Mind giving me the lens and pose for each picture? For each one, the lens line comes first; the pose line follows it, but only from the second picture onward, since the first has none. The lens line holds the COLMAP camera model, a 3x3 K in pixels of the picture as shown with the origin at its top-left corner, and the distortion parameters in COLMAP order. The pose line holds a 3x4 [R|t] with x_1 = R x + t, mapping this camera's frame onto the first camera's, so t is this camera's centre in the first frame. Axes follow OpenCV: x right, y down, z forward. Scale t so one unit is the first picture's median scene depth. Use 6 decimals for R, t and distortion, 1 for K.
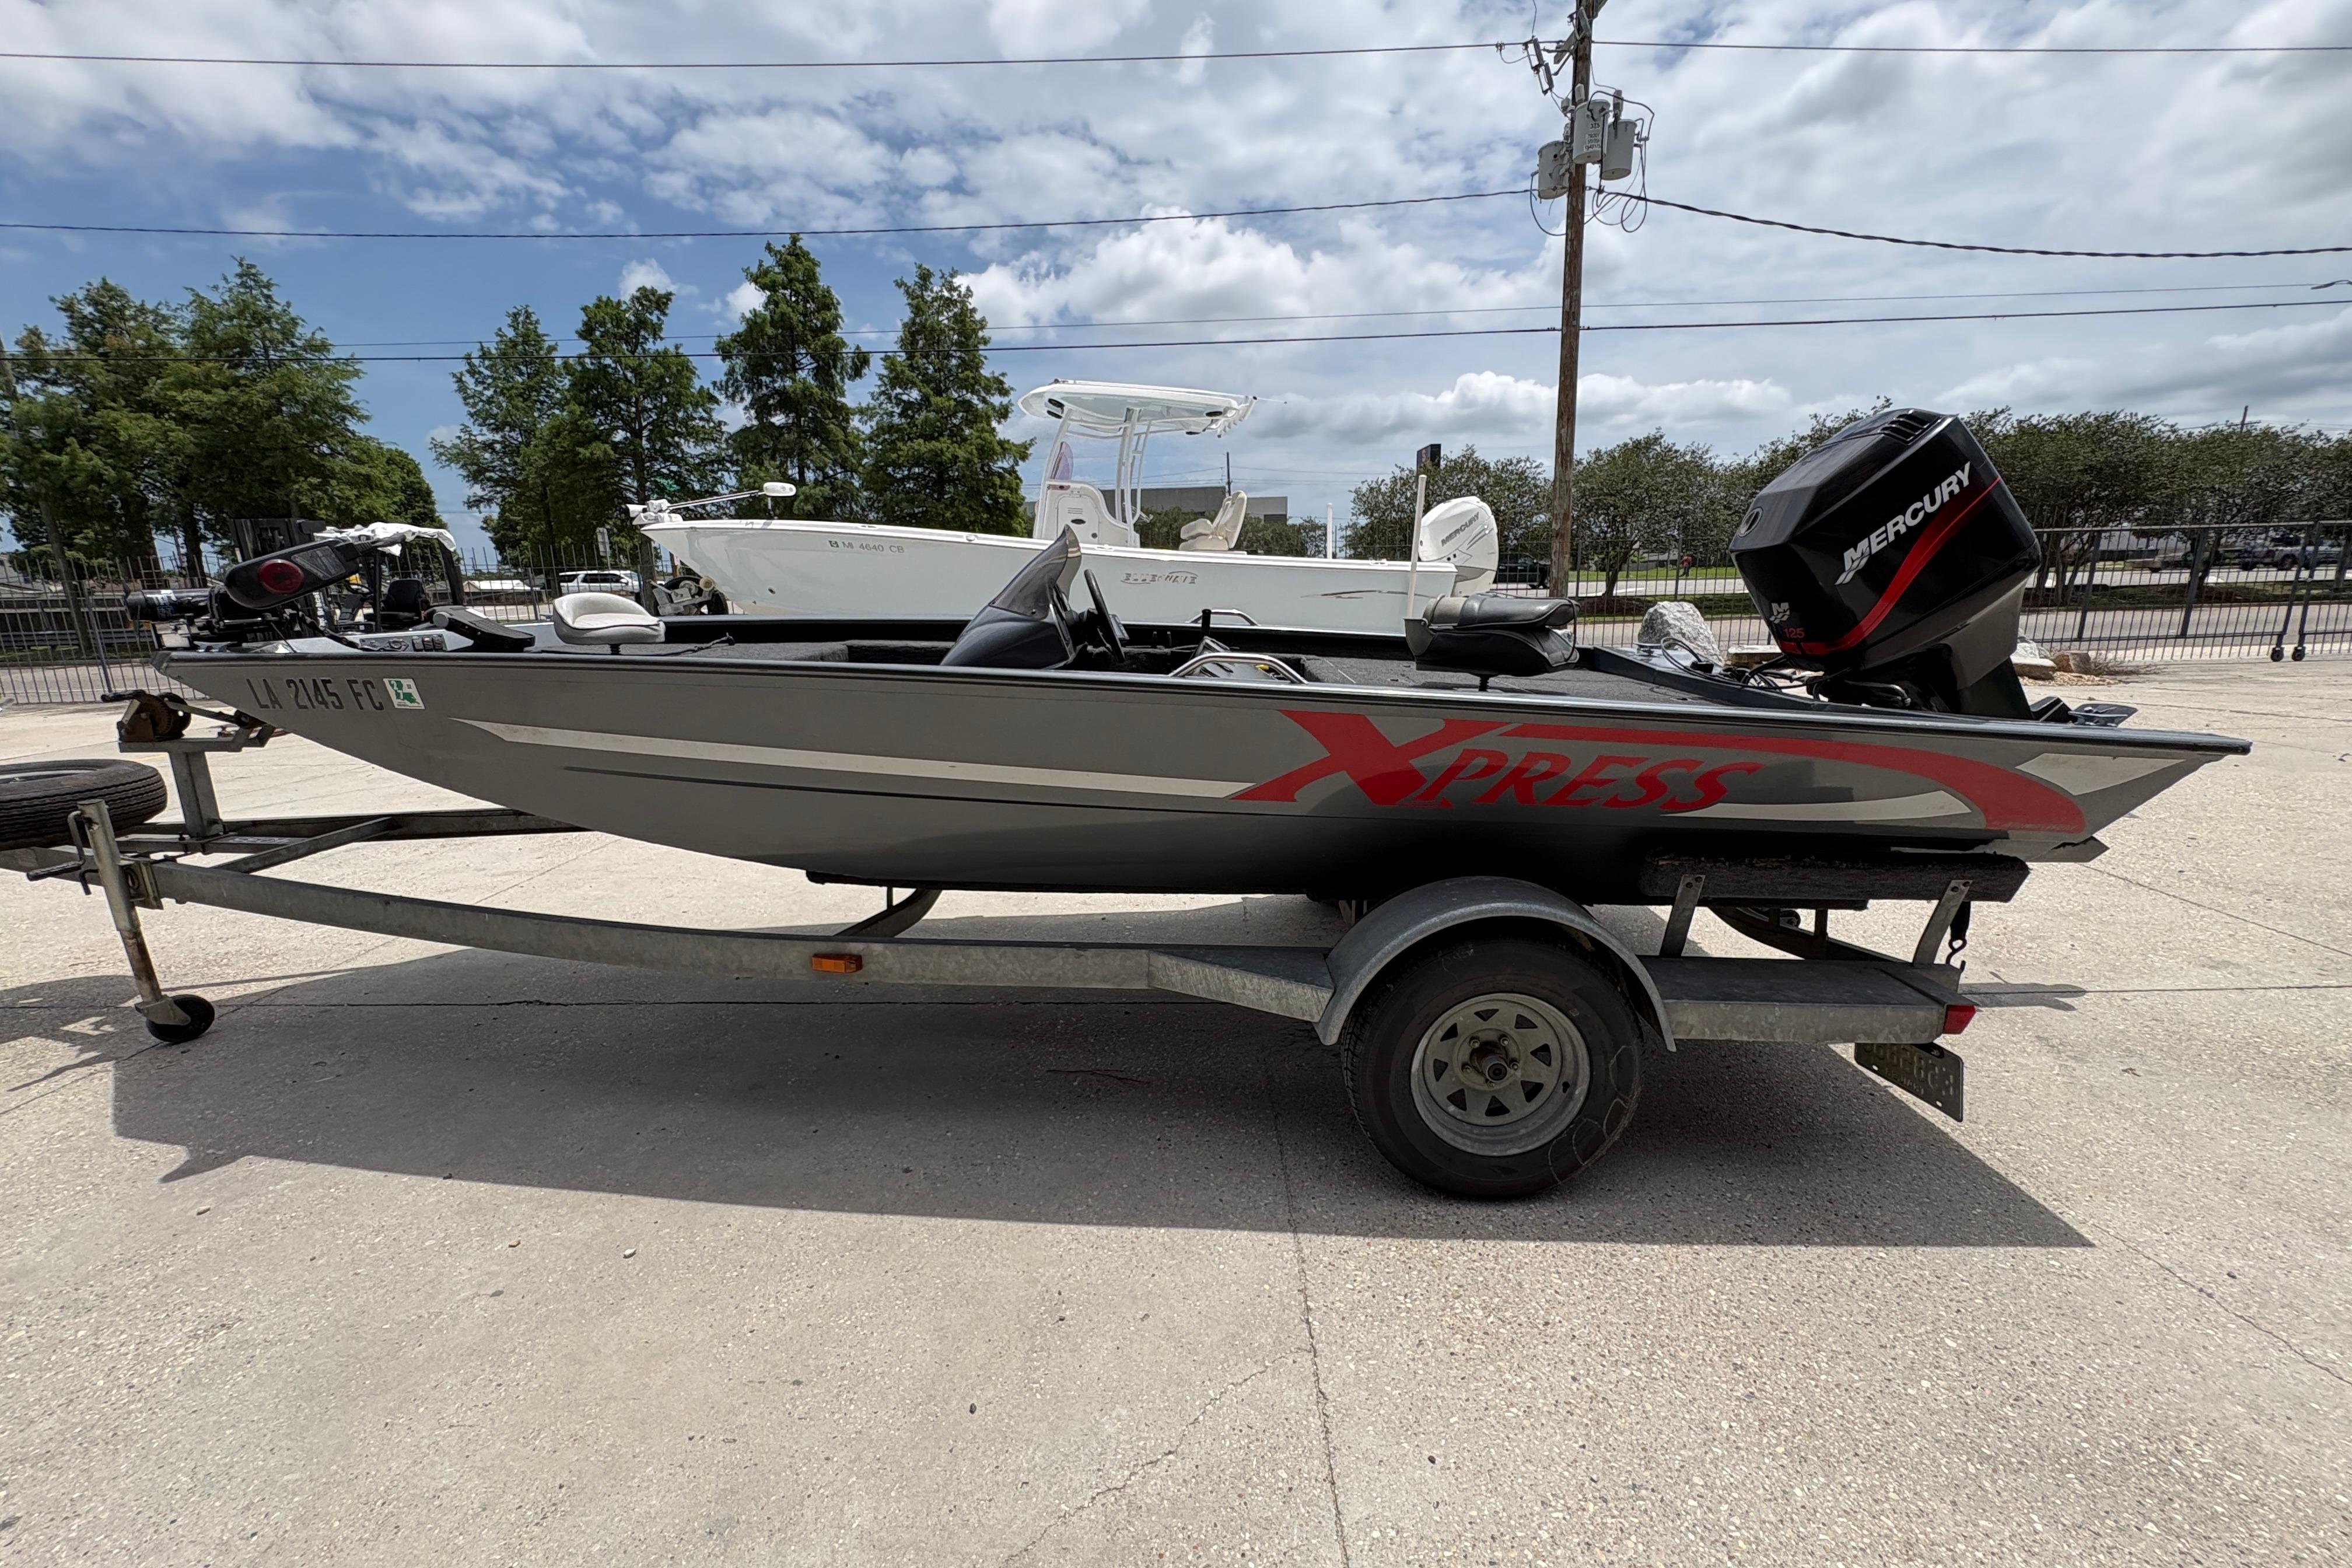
lens RADIAL K [[943.9, 0, 1181.0], [0, 943.9, 779.1], [0, 0, 1]] dist [-0.001925, 0.002765]
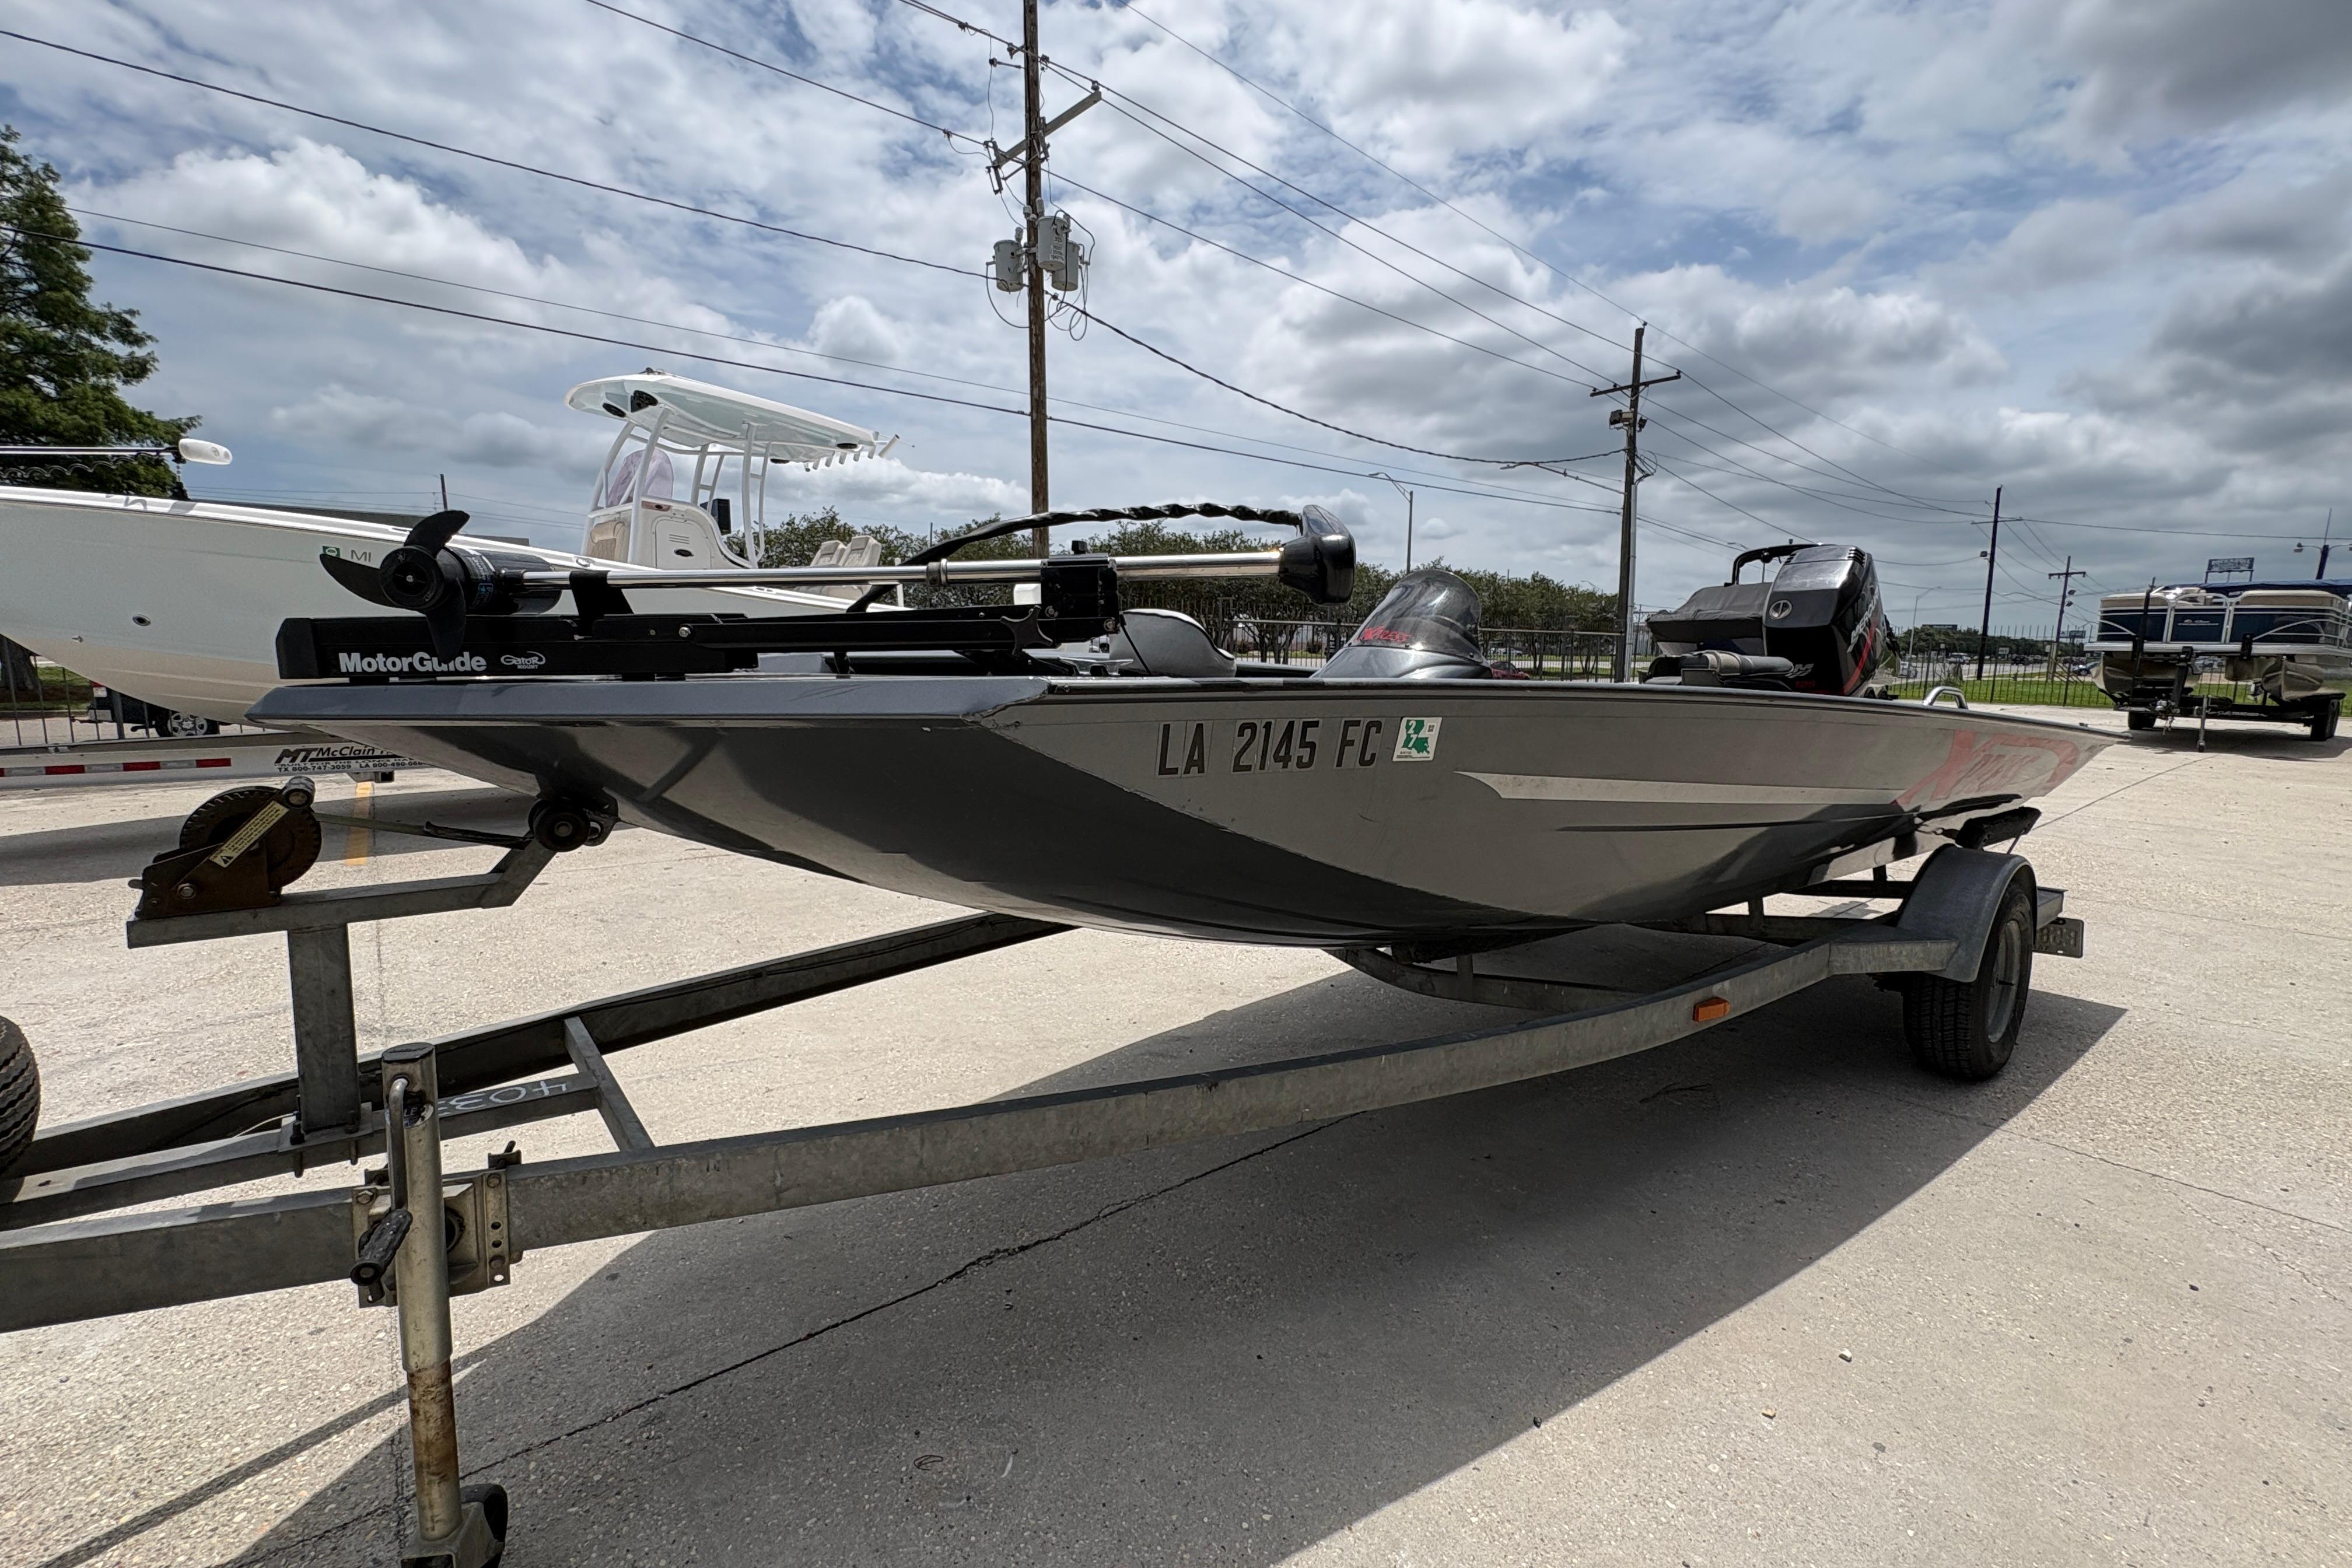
lens RADIAL K [[996.7, 0, 1151.1], [0, 996.7, 799.1], [0, 0, 1]] dist [0.000902, -0.000066]
pose [[0.762993, -0.062314, 0.643396, -0.248441], [0.101229, 0.994580, -0.023719, -0.009019], [-0.638431, 0.083227, 0.765166, 0.098987]]
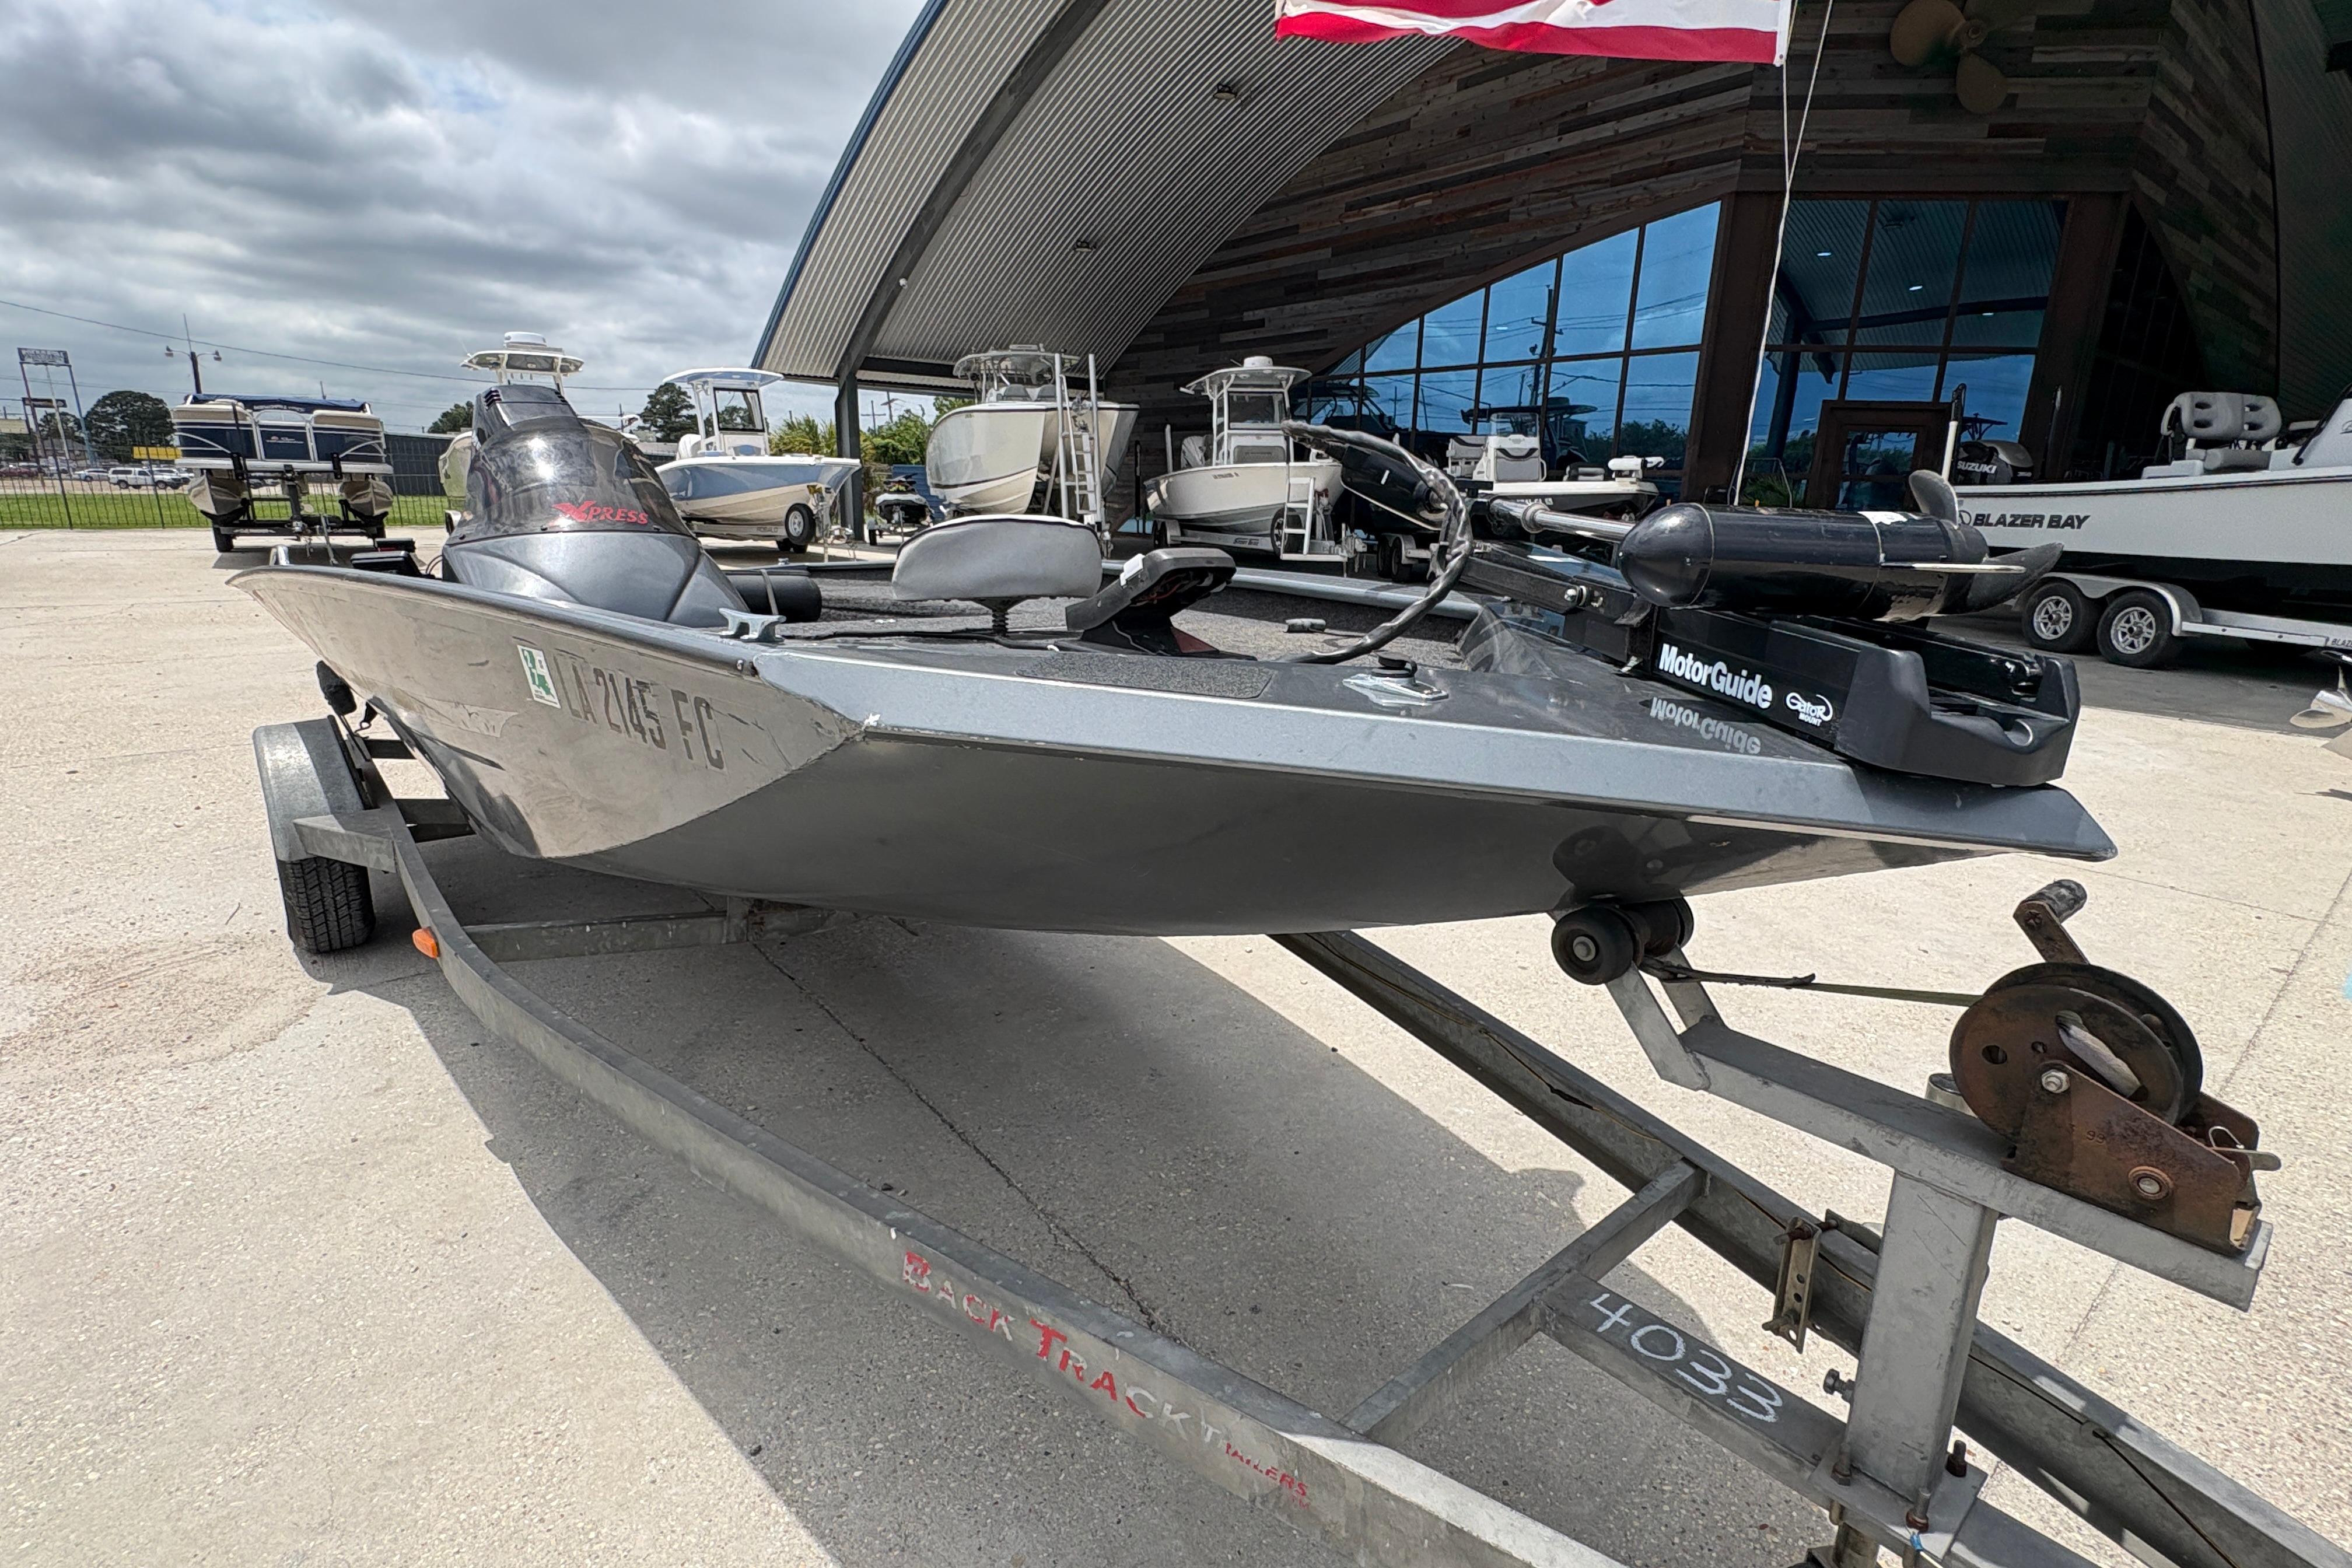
lens RADIAL K [[1092.9, 0, 1176.0], [0, 1092.9, 784.0], [0, 0, 1]] dist [0.000261, 0.000583]
pose [[-0.661640, -0.183719, 0.726967, -0.259608], [0.155182, 0.914978, 0.372469, -0.060994], [-0.733588, 0.359252, -0.576876, 0.299444]]
